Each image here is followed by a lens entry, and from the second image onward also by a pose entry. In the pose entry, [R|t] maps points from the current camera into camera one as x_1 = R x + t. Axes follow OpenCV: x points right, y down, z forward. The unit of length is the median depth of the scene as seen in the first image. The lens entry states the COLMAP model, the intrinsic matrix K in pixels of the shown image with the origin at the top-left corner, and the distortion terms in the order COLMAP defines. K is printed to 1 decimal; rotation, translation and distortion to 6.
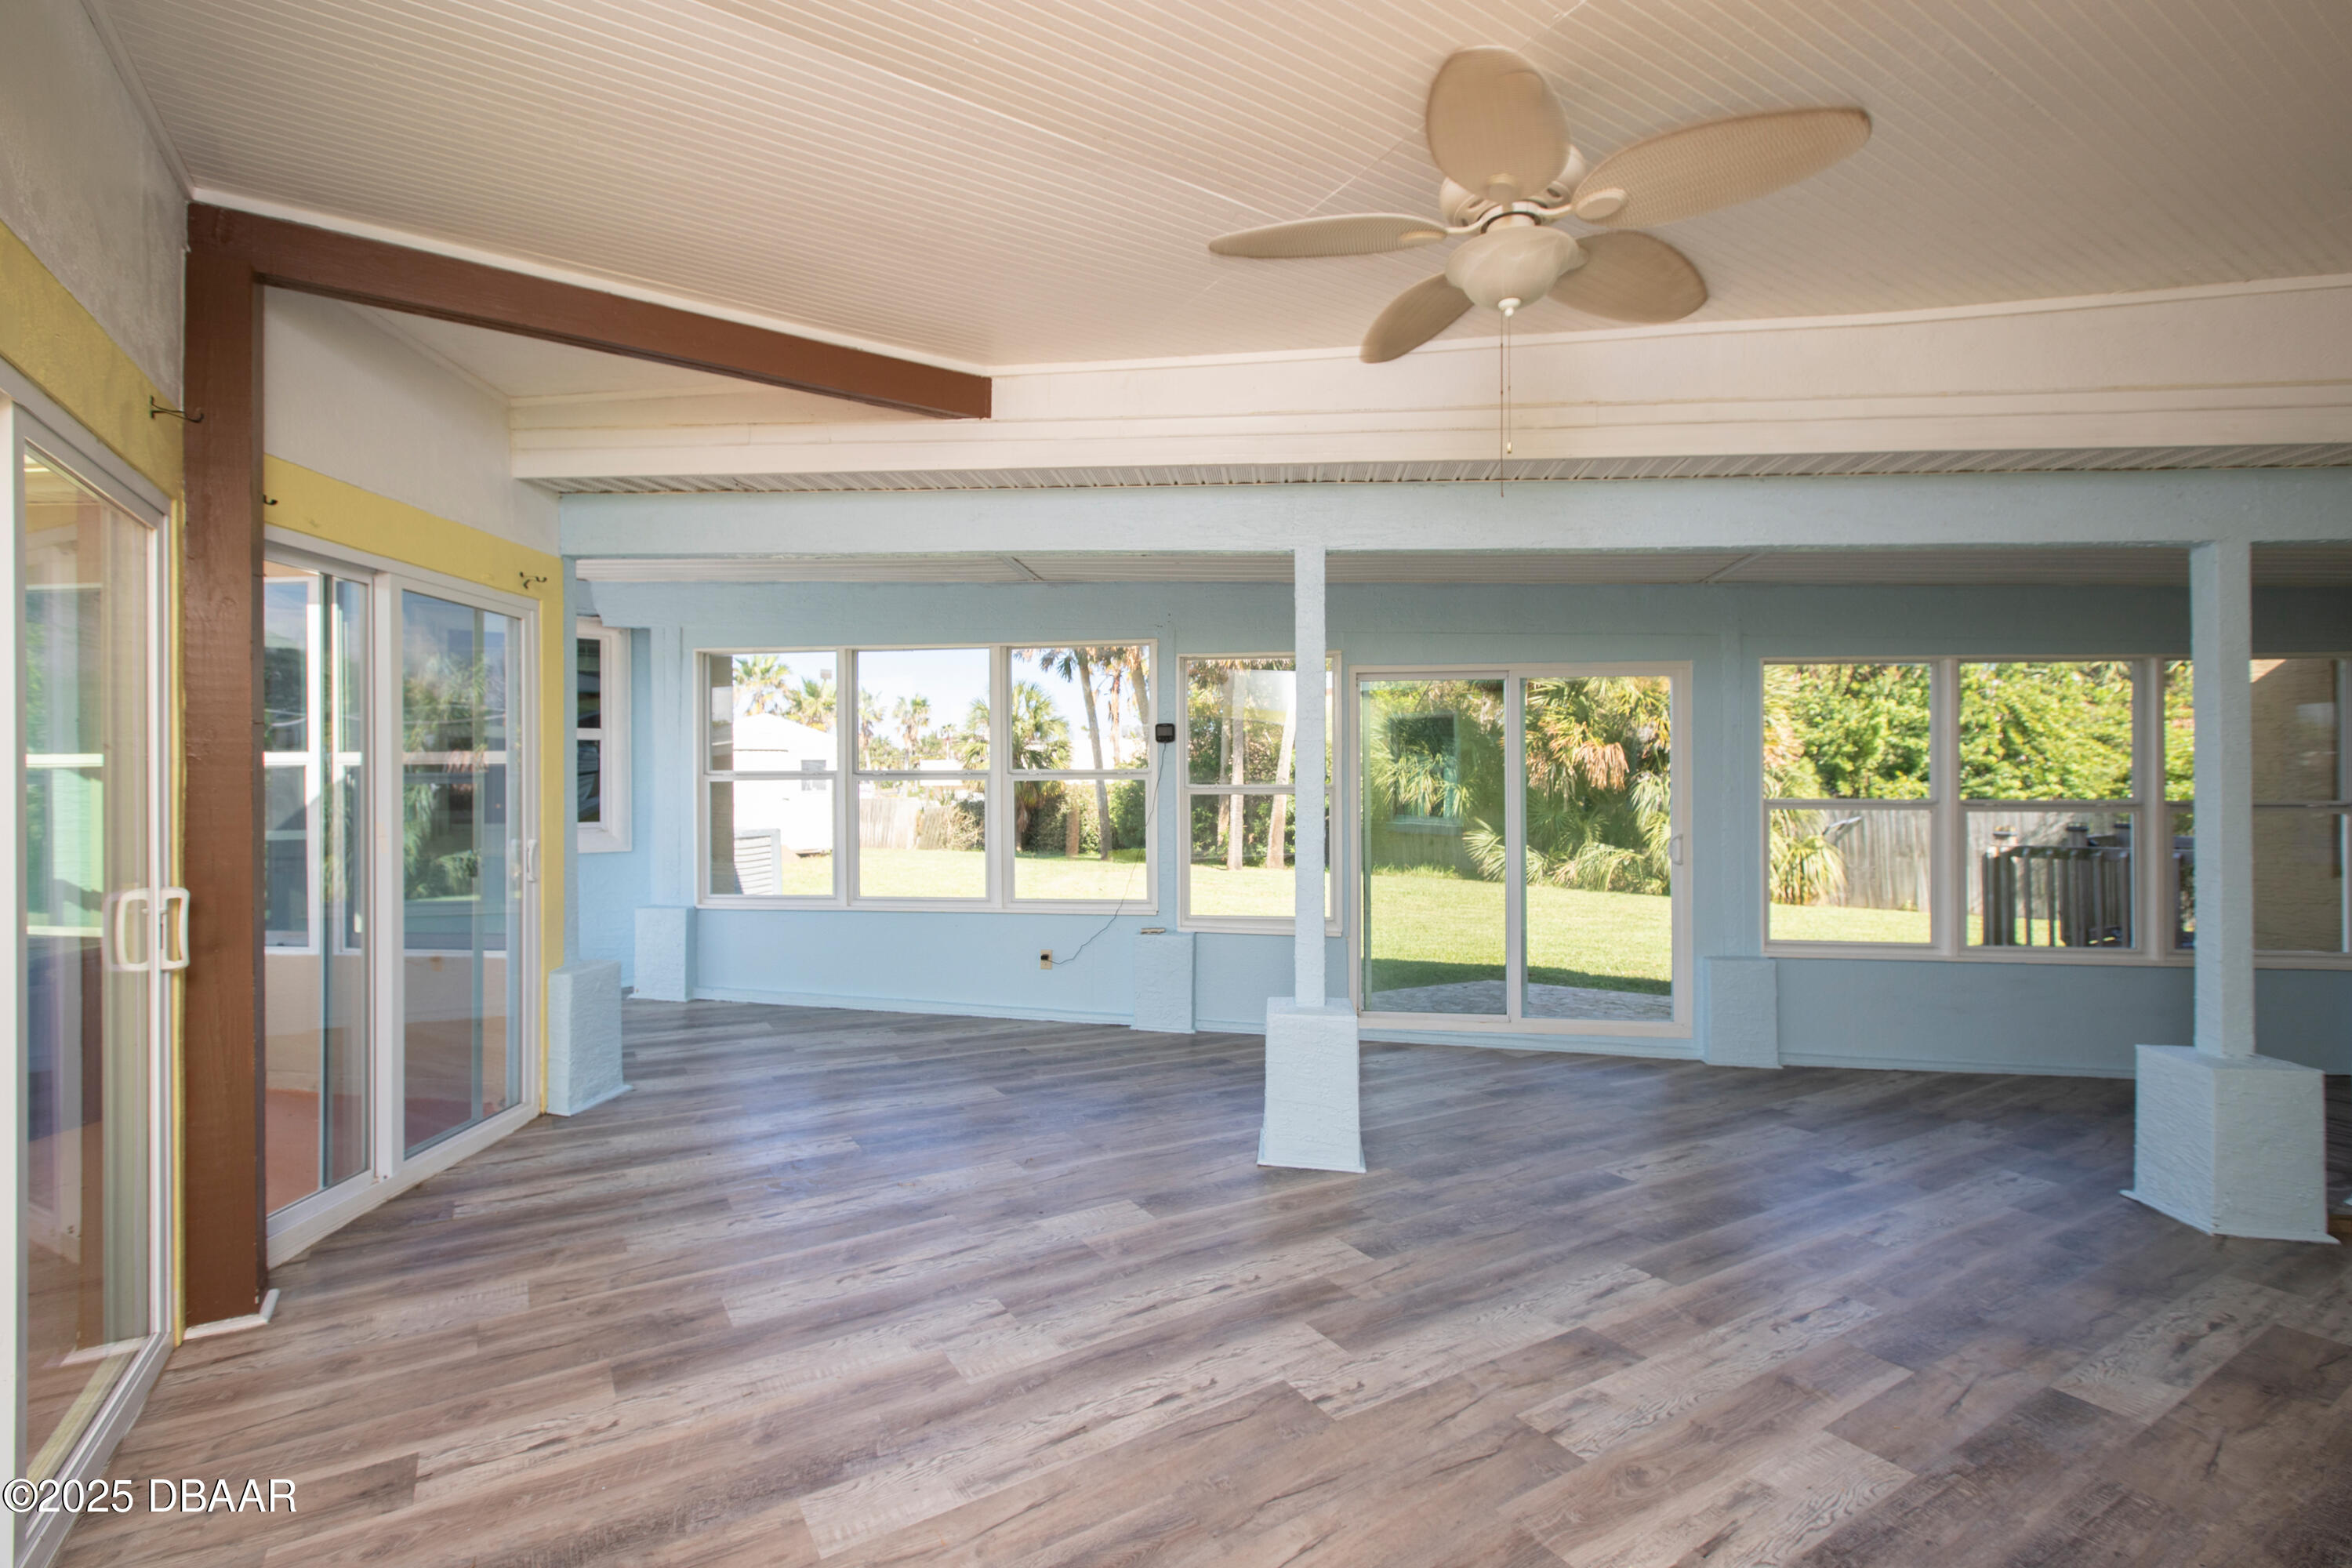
lens RADIAL K [[1074.6, 0, 1176.8], [0, 1074.6, 783.5], [0, 0, 1]] dist [0.002984, 0.000195]
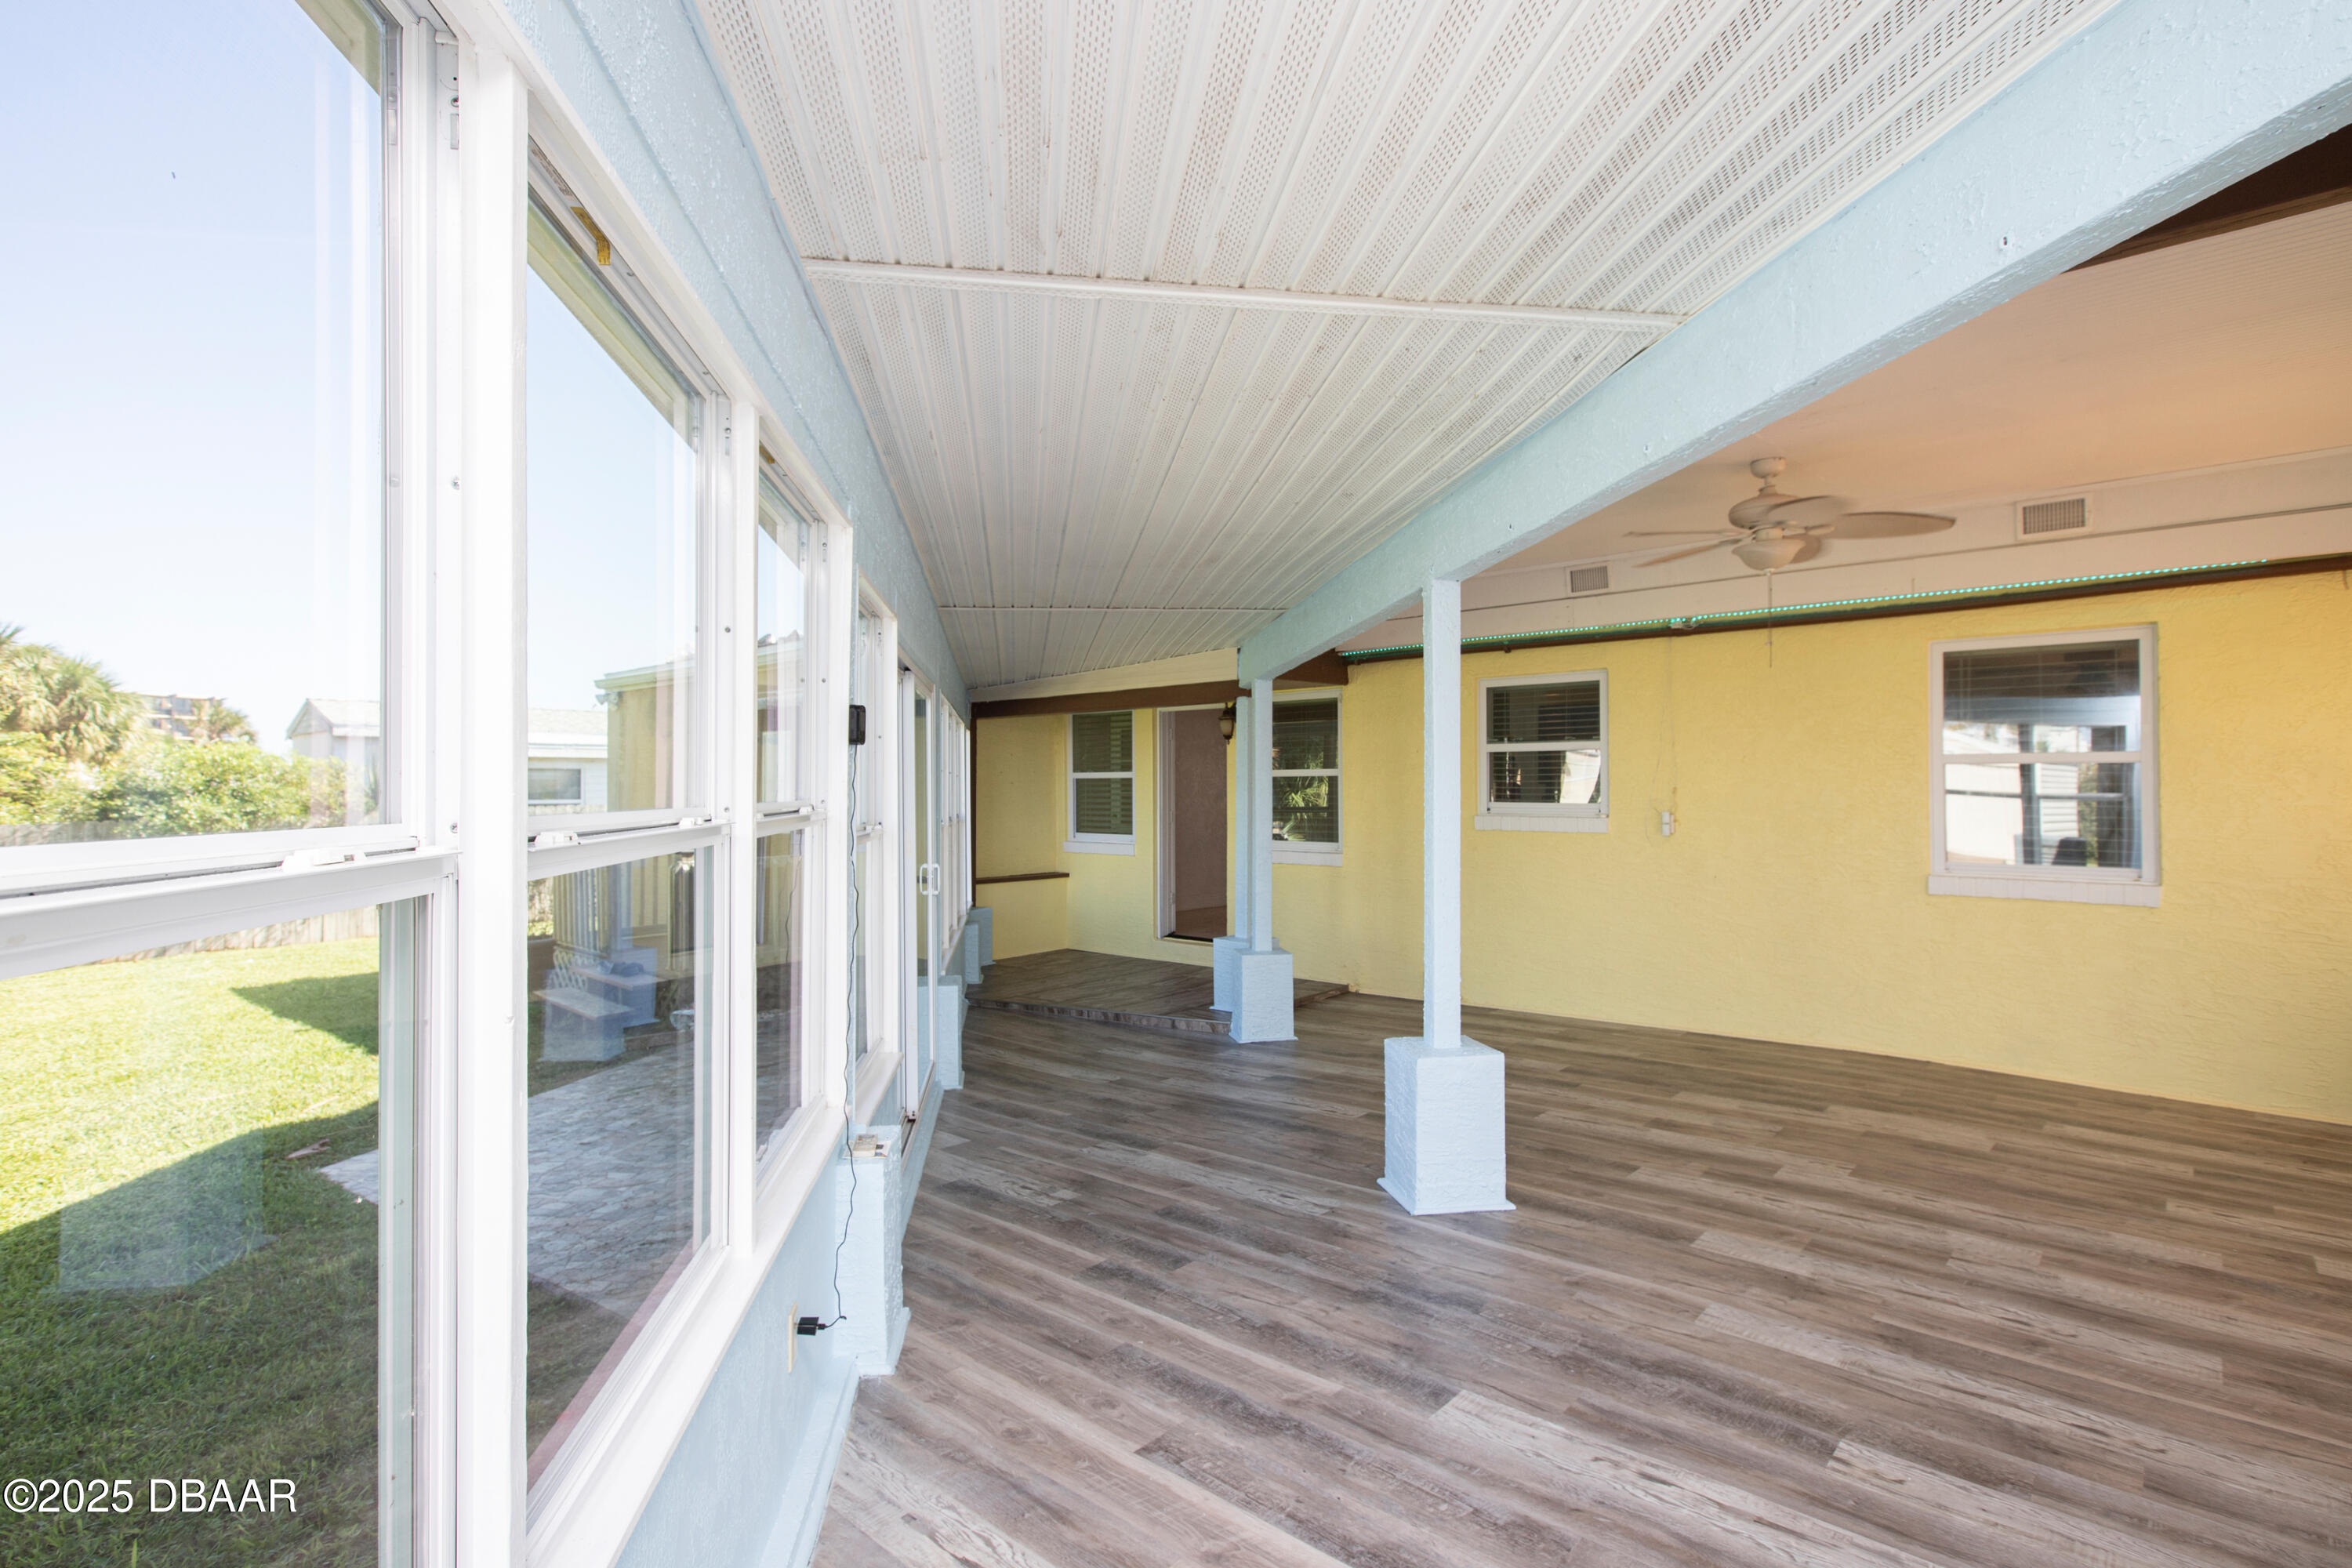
lens RADIAL K [[1167.3, 0, 1176.9], [0, 1167.3, 783.9], [0, 0, 1]] dist [-0.002880, -0.000698]
pose [[-0.287733, 0.004838, 0.957698, -1.006608], [0.000776, 0.999988, -0.004818, -0.019484], [-0.957710, -0.000643, -0.287733, 1.927712]]
